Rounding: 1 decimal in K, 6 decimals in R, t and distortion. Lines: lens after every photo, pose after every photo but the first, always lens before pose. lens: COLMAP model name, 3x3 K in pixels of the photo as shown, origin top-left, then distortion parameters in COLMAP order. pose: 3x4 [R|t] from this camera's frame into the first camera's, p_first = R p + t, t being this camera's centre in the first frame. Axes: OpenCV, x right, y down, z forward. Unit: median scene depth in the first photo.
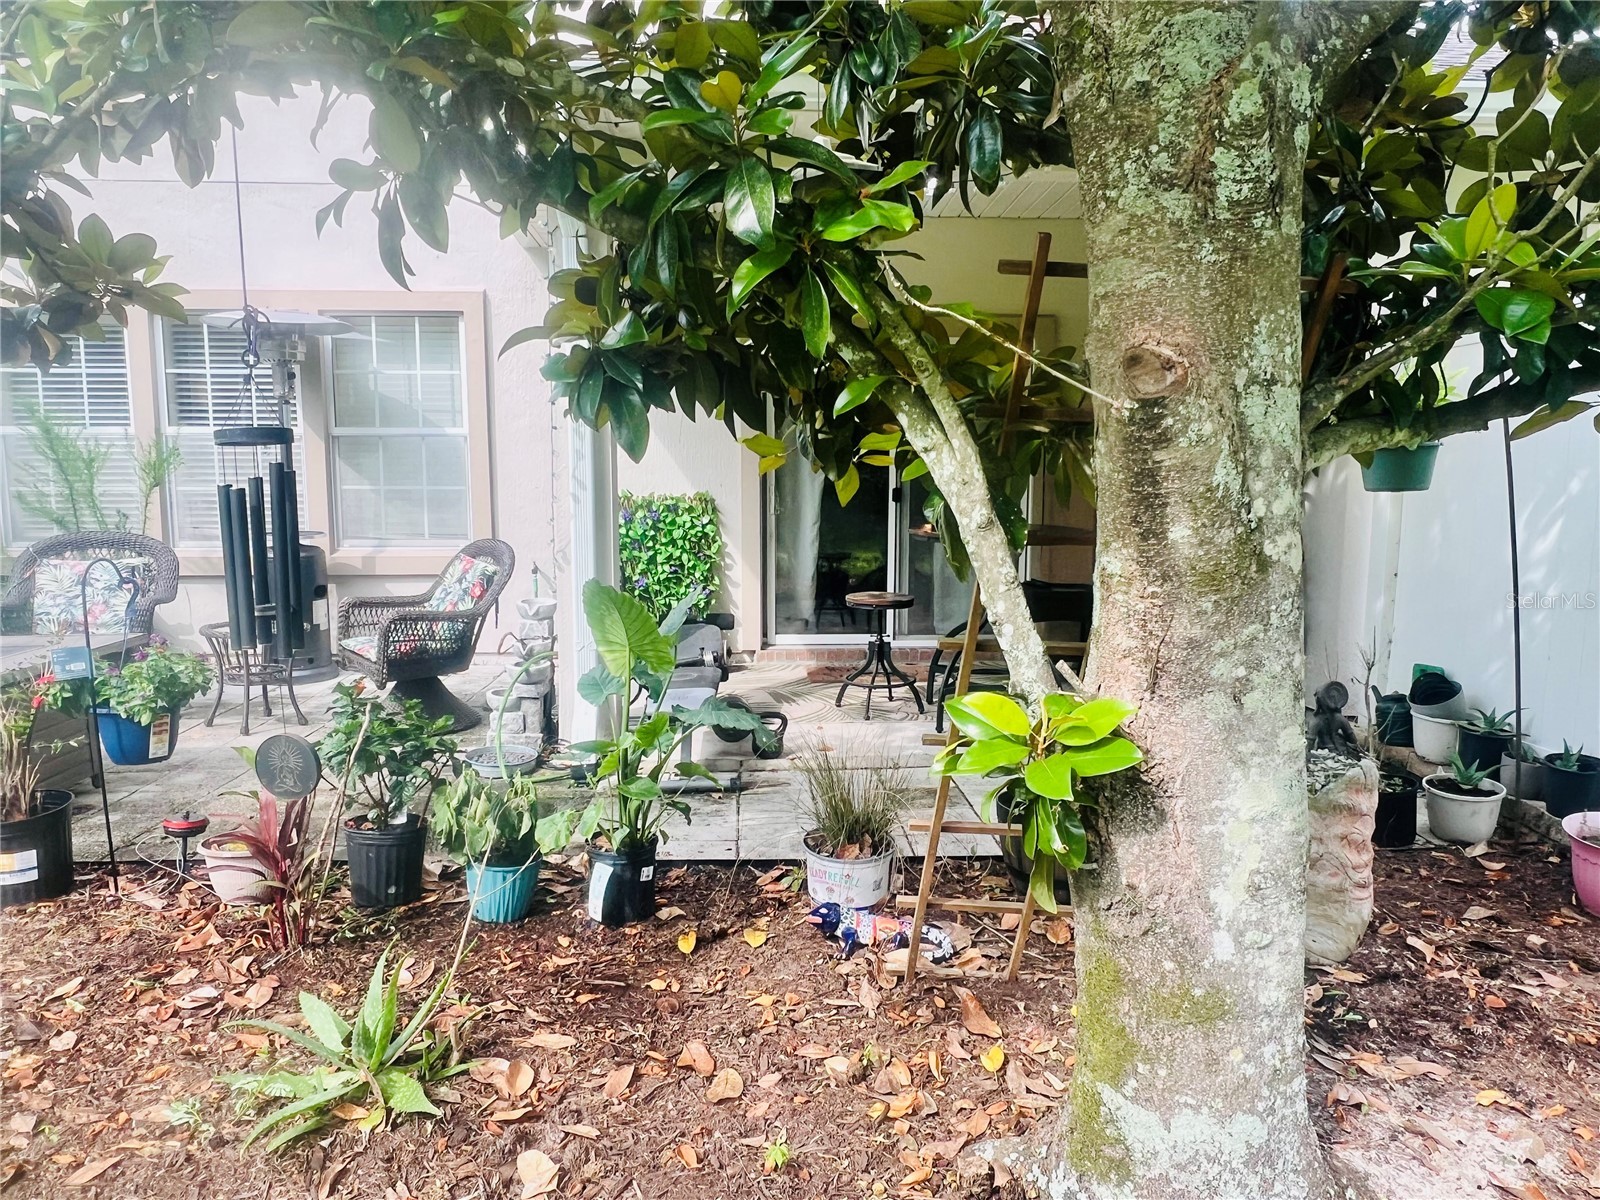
lens RADIAL K [[1058.7, 0, 796.0], [0, 1058.7, 608.1], [0, 0, 1]] dist [-0.002640, 0.000958]
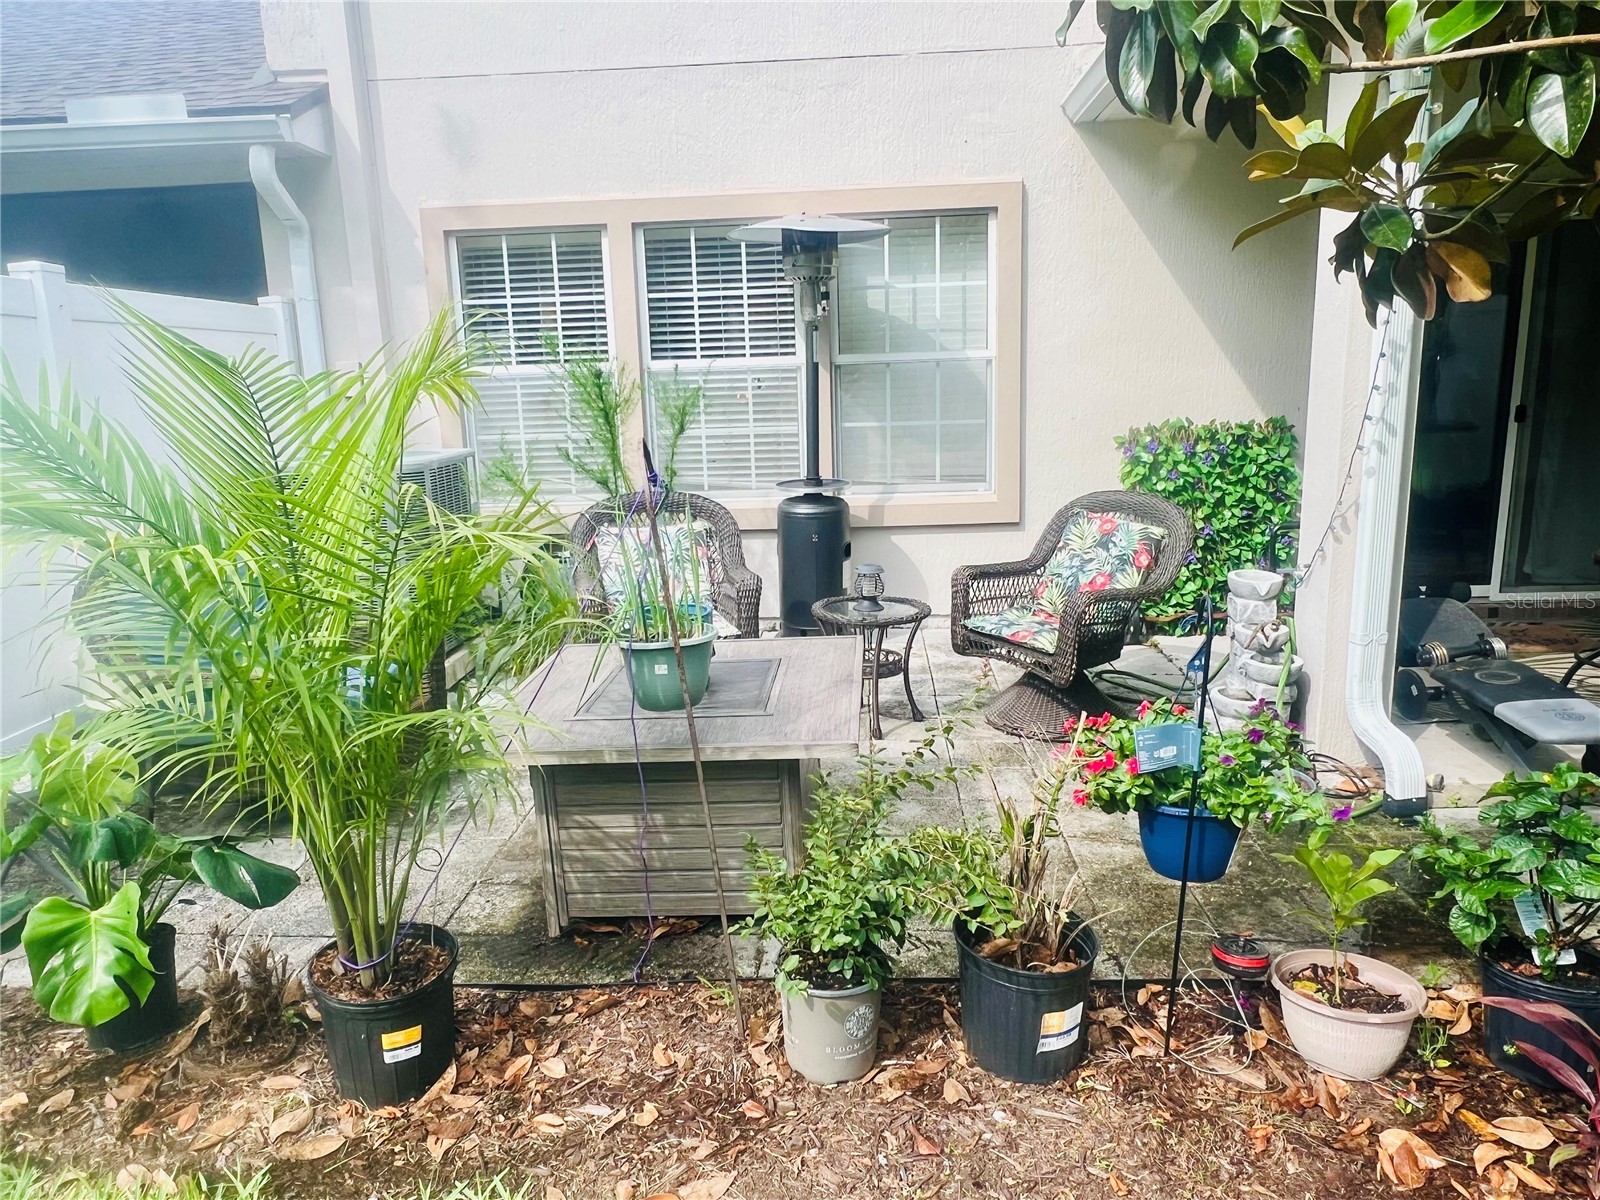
lens RADIAL K [[1058.7, 0, 795.8], [0, 1058.7, 600.4], [0, 0, 1]] dist [-0.002640, 0.000958]
pose [[0.993337, -0.010613, -0.114760, -0.790898], [0.020603, 0.996063, 0.086219, -0.101166], [0.113393, -0.088009, 0.989645, 0.282973]]
